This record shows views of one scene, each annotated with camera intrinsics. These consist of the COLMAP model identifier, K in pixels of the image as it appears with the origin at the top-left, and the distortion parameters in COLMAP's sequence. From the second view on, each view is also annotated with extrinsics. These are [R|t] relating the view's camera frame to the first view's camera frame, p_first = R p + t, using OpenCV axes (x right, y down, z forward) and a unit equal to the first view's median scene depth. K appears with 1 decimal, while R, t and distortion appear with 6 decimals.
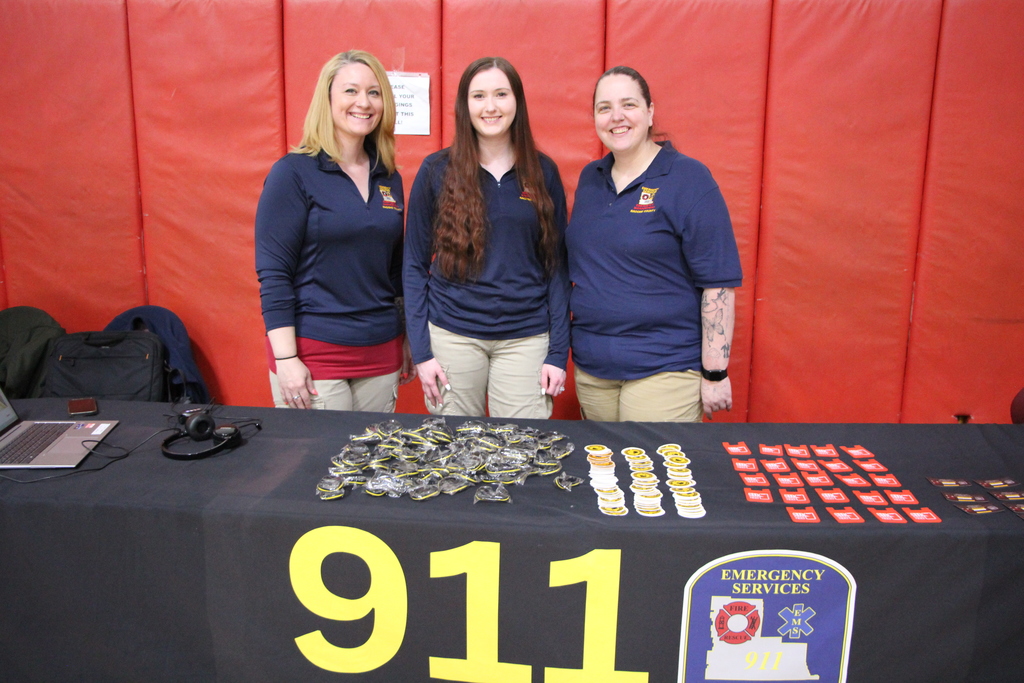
lens RADIAL K [[962.4, 0, 512.6], [0, 962.4, 340.6], [0, 0, 1]] dist [-0.016200, 0.000000]
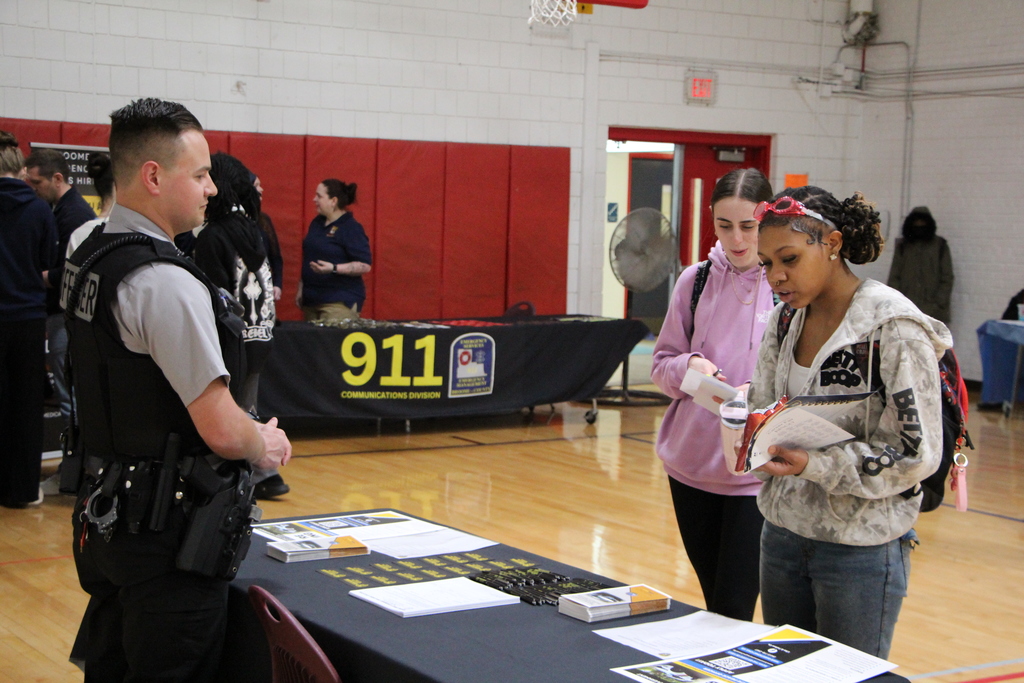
lens RADIAL K [[1669.2, 0, 511.7], [0, 1669.2, 341.5], [0, 0, 1]] dist [0.029103, 0.000000]
pose [[0.812074, -0.046053, 0.581734, -2.915627], [0.114676, 0.990037, -0.081706, 0.717433], [-0.572176, 0.133063, 0.809265, -3.660313]]
